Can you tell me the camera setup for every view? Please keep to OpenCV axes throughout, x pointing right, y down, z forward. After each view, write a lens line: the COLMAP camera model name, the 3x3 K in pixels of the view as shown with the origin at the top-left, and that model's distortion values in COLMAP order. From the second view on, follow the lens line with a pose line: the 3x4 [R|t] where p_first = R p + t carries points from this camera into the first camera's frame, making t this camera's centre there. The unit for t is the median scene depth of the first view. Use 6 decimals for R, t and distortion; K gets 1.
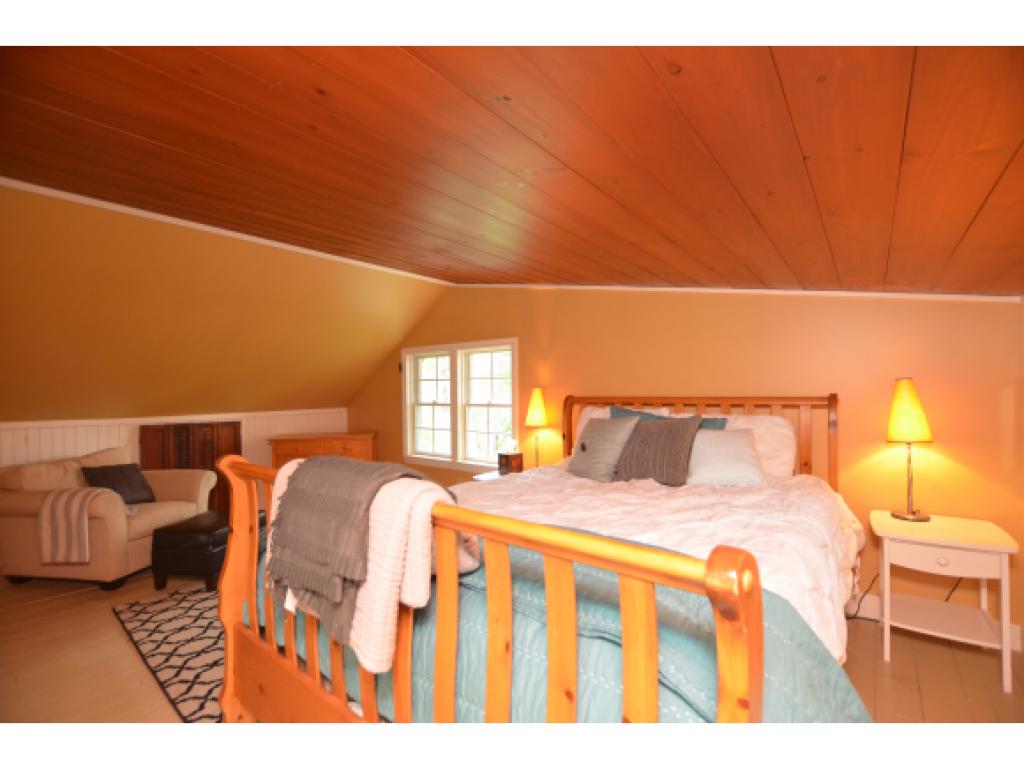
lens RADIAL K [[449.5, 0, 514.2], [0, 449.5, 395.1], [0, 0, 1]] dist [-0.028727, 0.003749]
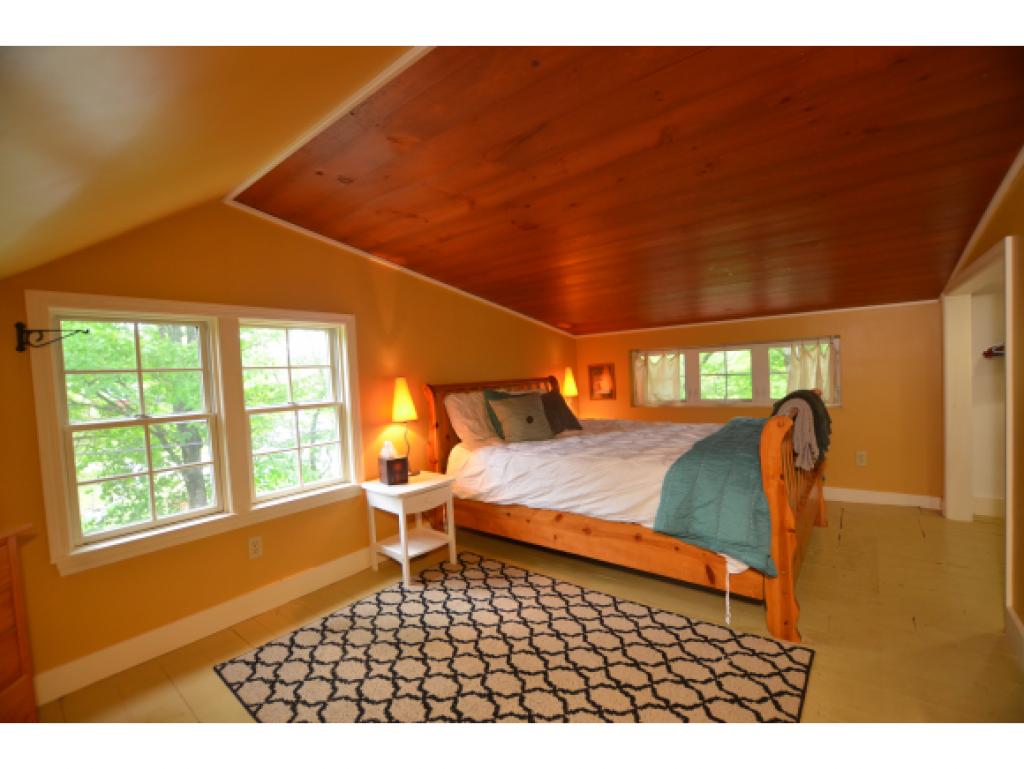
lens RADIAL K [[449.5, 0, 514.2], [0, 449.5, 395.1], [0, 0, 1]] dist [-0.028727, 0.003749]
pose [[0.004269, -0.042538, 0.999086, -0.766937], [0.052649, 0.997719, 0.042255, -0.007557], [-0.998604, 0.052421, 0.006499, 0.712397]]
